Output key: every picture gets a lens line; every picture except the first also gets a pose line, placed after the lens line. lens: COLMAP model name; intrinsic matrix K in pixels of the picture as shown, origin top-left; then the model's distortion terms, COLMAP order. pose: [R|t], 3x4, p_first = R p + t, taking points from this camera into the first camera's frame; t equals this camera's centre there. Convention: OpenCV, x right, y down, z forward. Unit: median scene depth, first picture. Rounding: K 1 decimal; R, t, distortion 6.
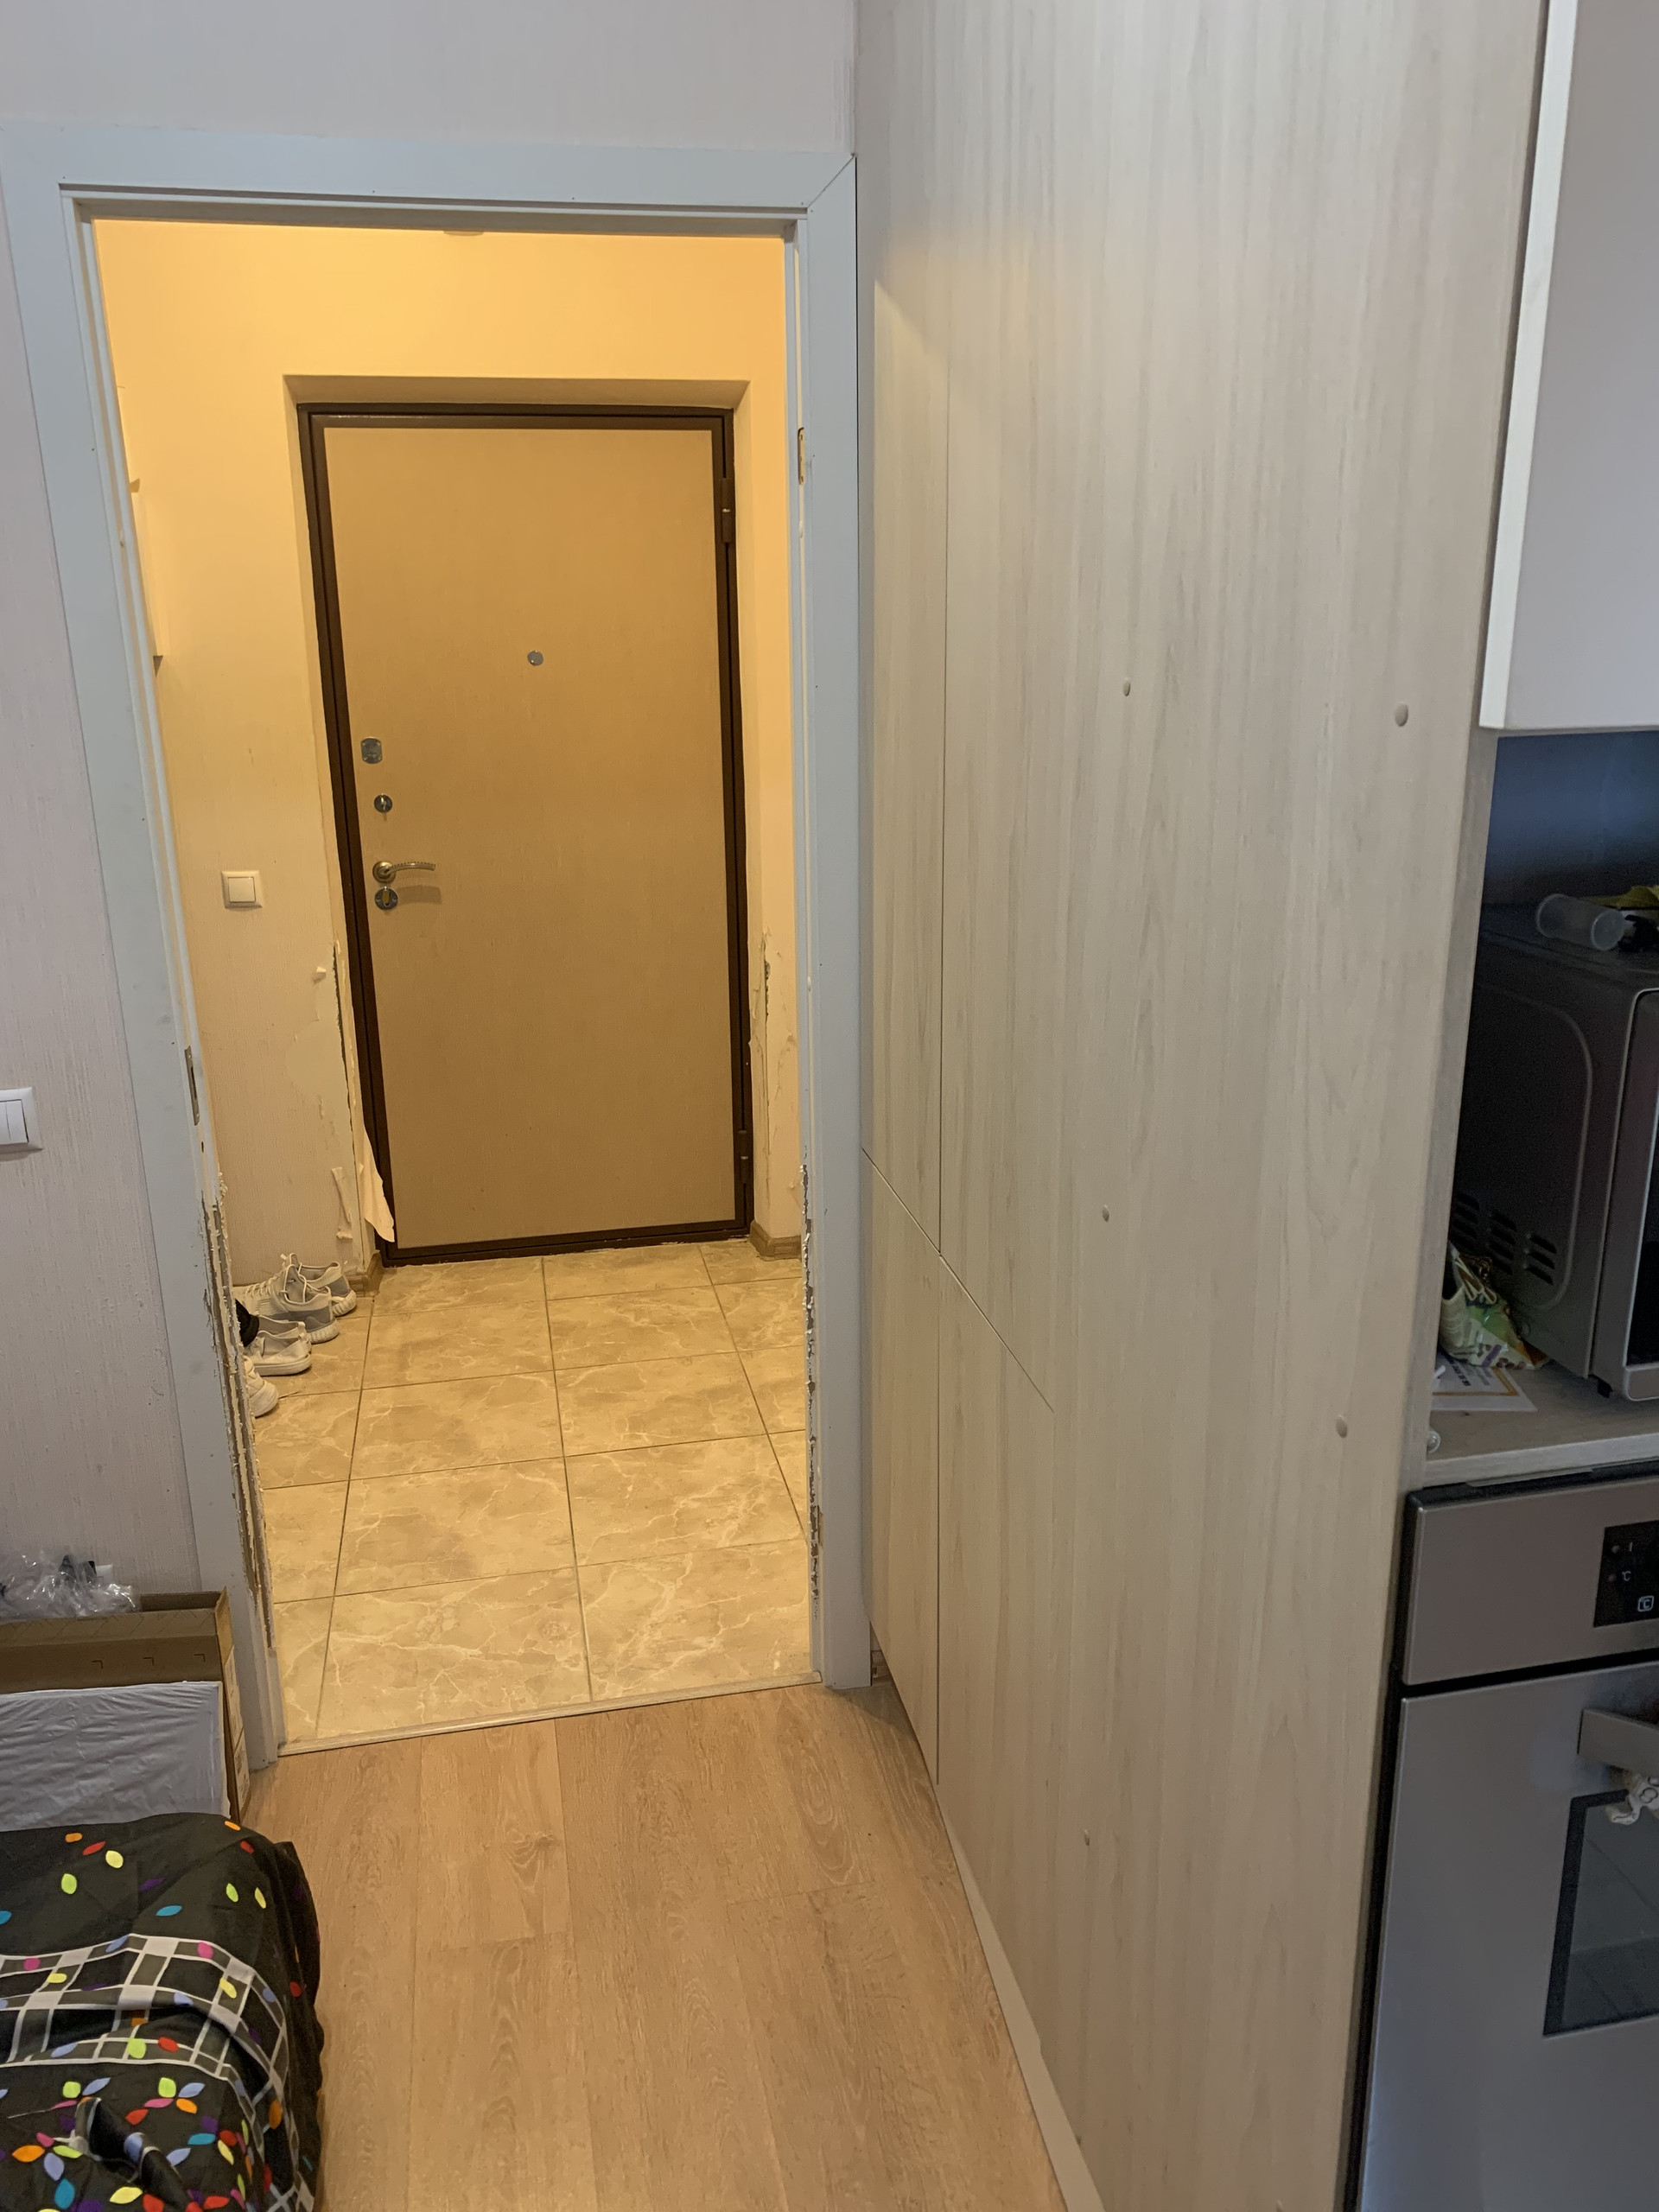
lens RADIAL K [[1693.9, 0, 817.6], [0, 1693.9, 1108.2], [0, 0, 1]] dist [0.049217, -0.060526]
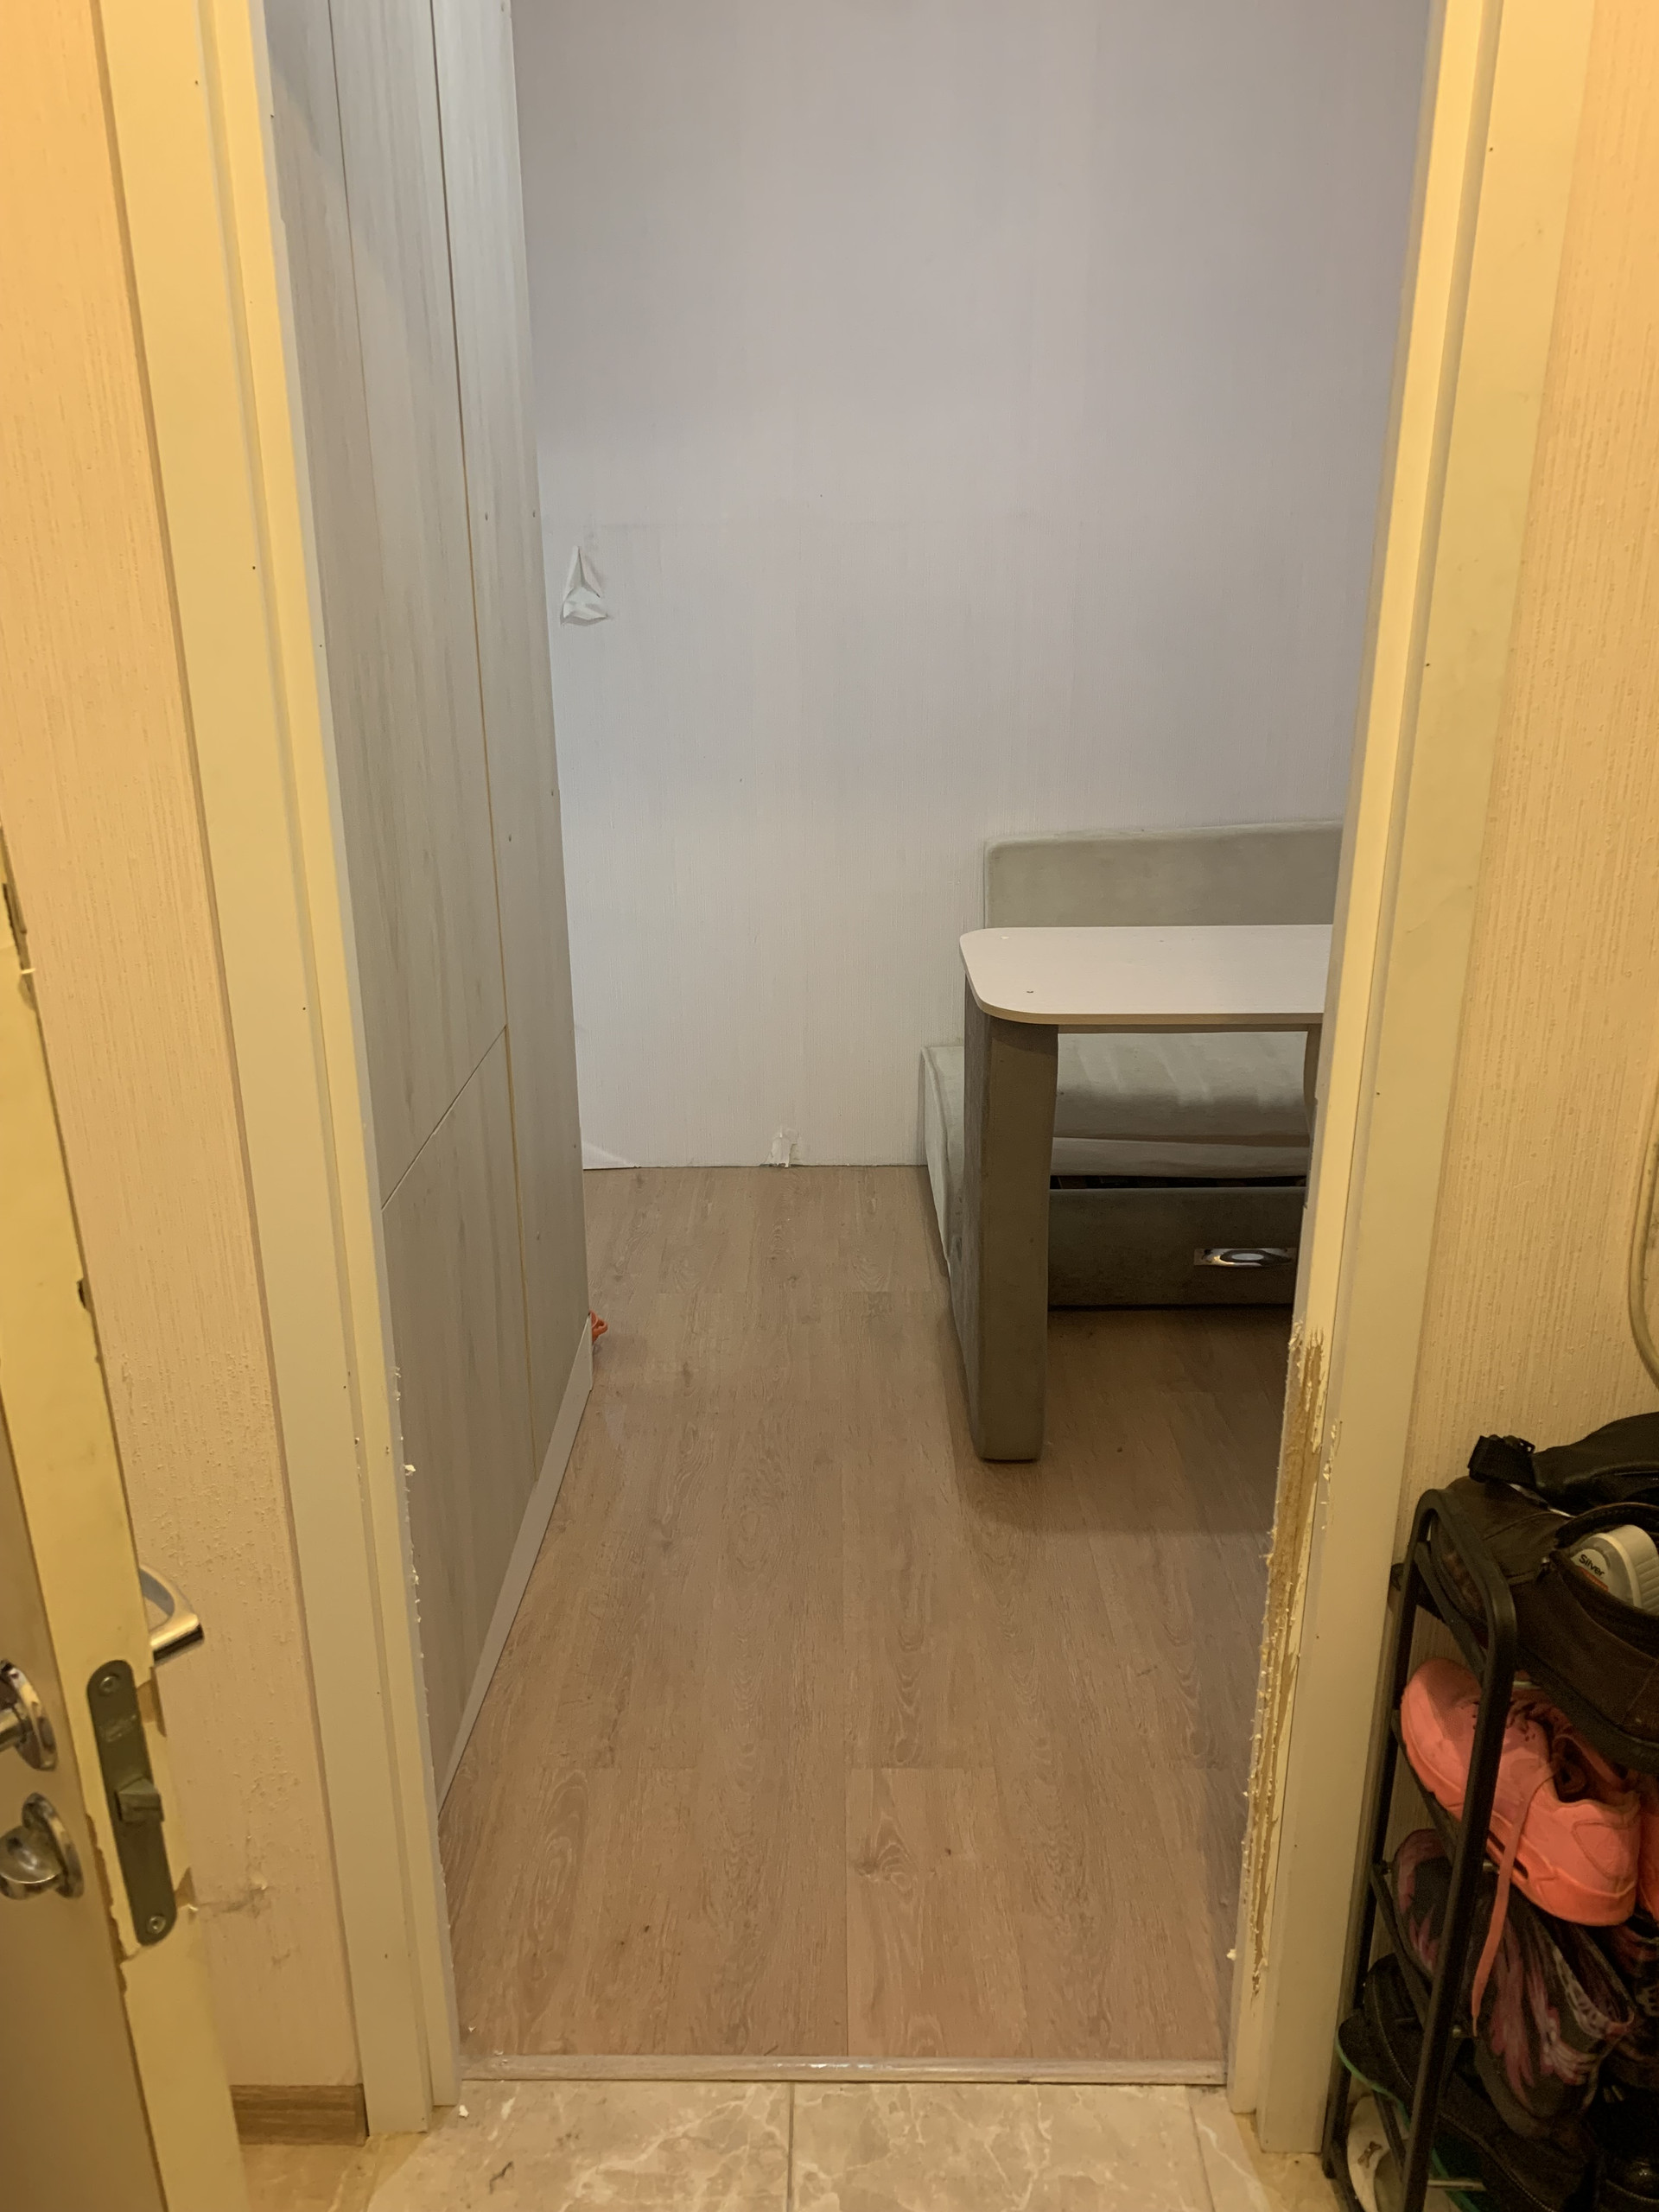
lens RADIAL K [[1693.9, 0, 833.3], [0, 1693.9, 1107.0], [0, 0, 1]] dist [0.049217, -0.060526]
pose [[-0.979636, -0.048642, 0.194801, -0.291396], [0.075271, 0.810484, 0.580905, -0.403004], [-0.186140, 0.583738, -0.790318, 1.452417]]
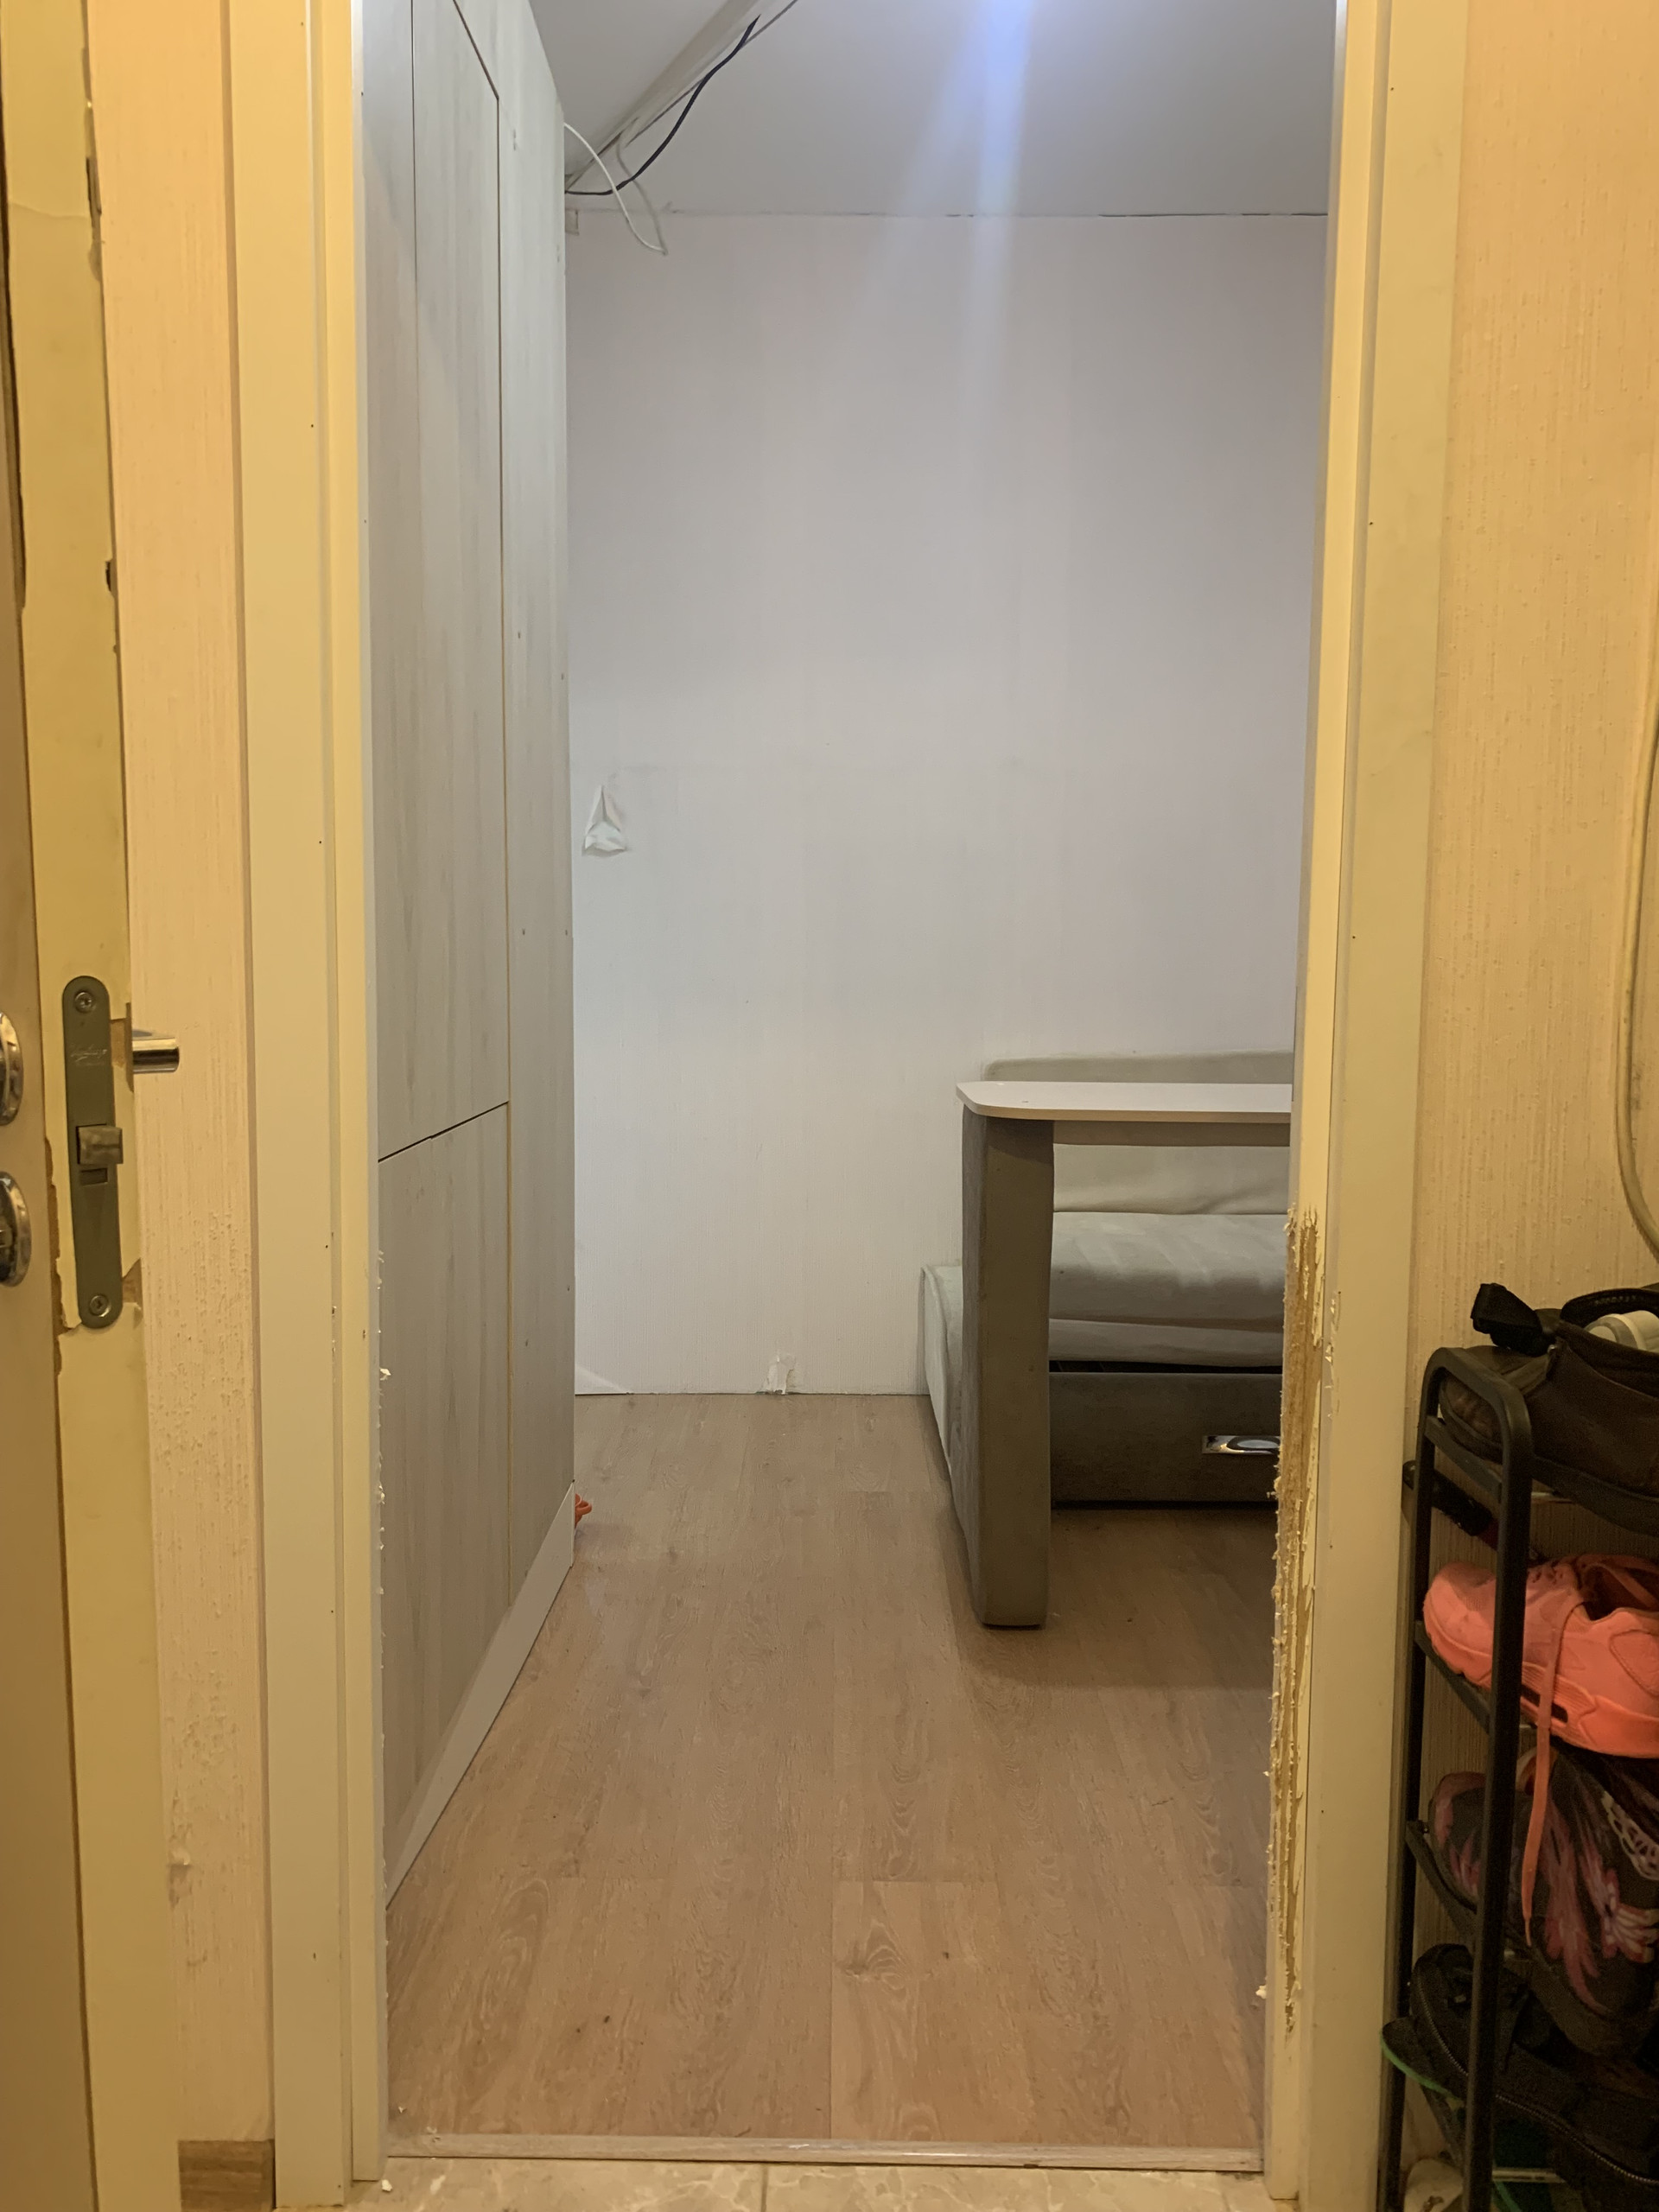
lens RADIAL K [[1693.9, 0, 842.4], [0, 1693.9, 1088.5], [0, 0, 1]] dist [0.049217, -0.060526]
pose [[-0.979774, -0.010714, 0.199821, -0.303660], [0.063303, 0.930689, 0.360293, -0.236823], [-0.189831, 0.365655, -0.911186, 1.554097]]
